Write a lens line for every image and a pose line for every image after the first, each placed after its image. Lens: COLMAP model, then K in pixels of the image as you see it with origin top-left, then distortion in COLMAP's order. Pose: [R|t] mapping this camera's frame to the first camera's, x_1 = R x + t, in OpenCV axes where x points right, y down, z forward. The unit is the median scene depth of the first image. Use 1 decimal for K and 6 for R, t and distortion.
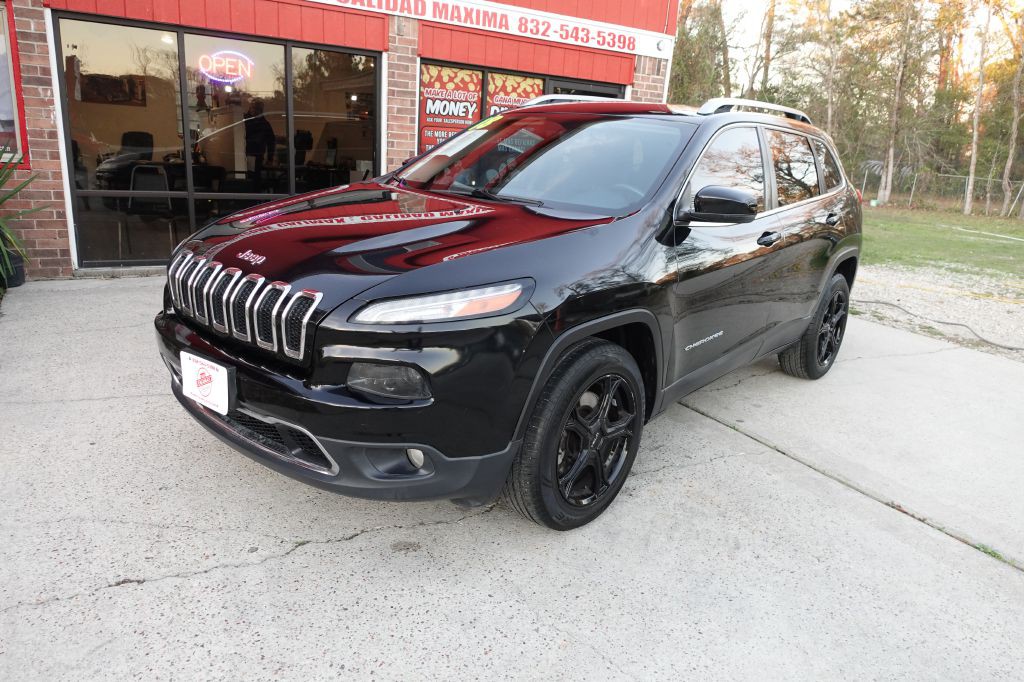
lens RADIAL K [[707.3, 0, 513.1], [0, 707.3, 341.8], [0, 0, 1]] dist [0.002005, -0.001537]
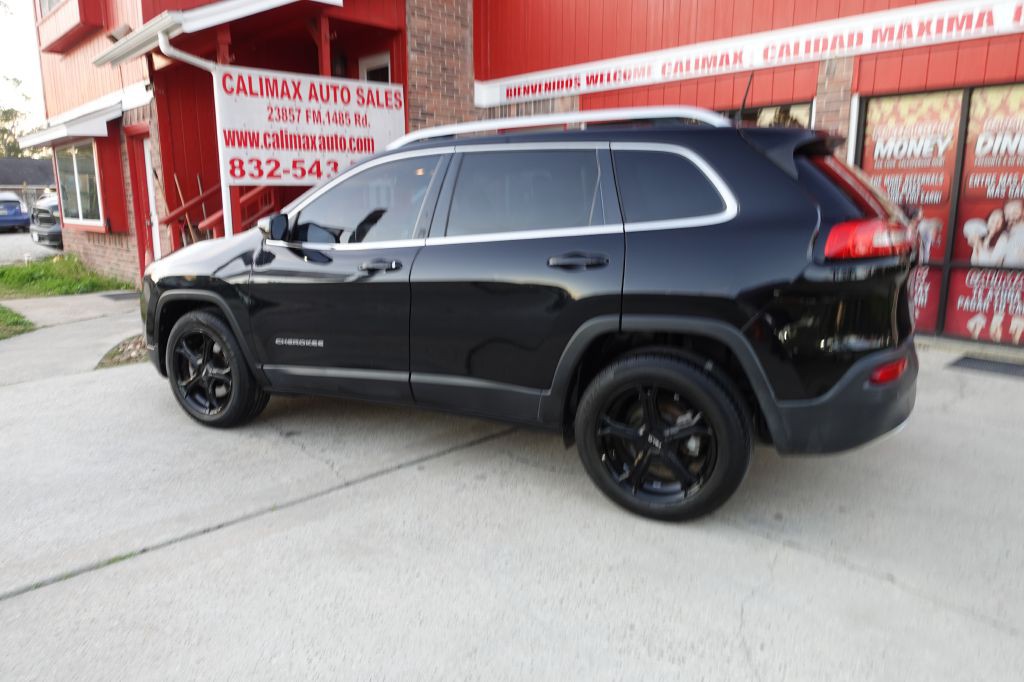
lens RADIAL K [[707.3, 0, 512.4], [0, 707.3, 339.4], [0, 0, 1]] dist [0.002005, -0.001537]
pose [[0.209737, 0.130739, -0.968978, 0.660034], [-0.239518, 0.967695, 0.078722, -0.082006], [0.947967, 0.215576, 0.234276, 0.467441]]
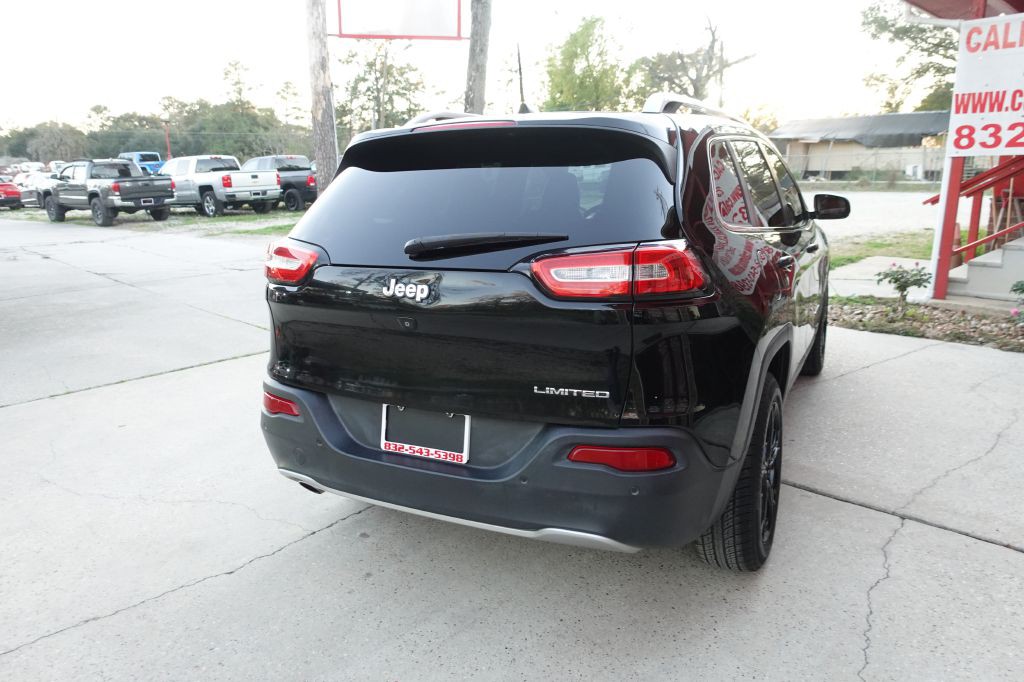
lens RADIAL K [[707.3, 0, 512.4], [0, 707.3, 338.8], [0, 0, 1]] dist [0.002005, -0.001537]
pose [[-0.969516, 0.015222, -0.244555, 0.314739], [-0.103199, 0.879862, 0.463888, -0.285653], [0.222236, 0.474985, -0.851470, 1.054377]]
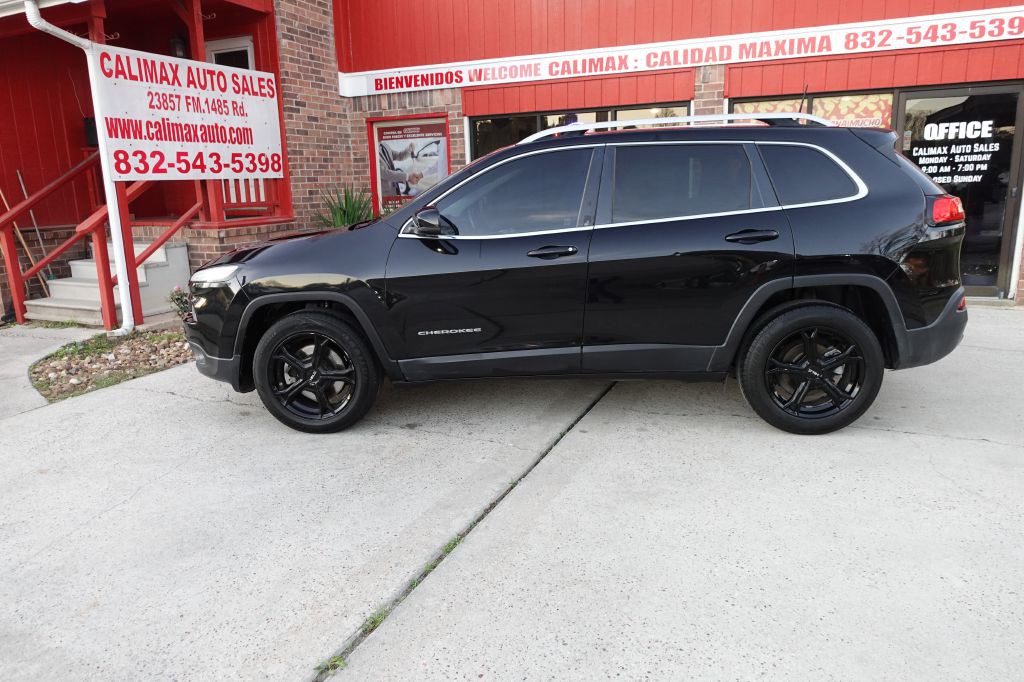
lens RADIAL K [[707.3, 0, 512.3], [0, 707.3, 340.7], [0, 0, 1]] dist [0.002005, -0.001537]
pose [[0.574207, 0.102938, -0.812213, 0.586624], [-0.155117, 0.987774, 0.015526, -0.009648], [0.803882, 0.117073, 0.583154, 0.165074]]
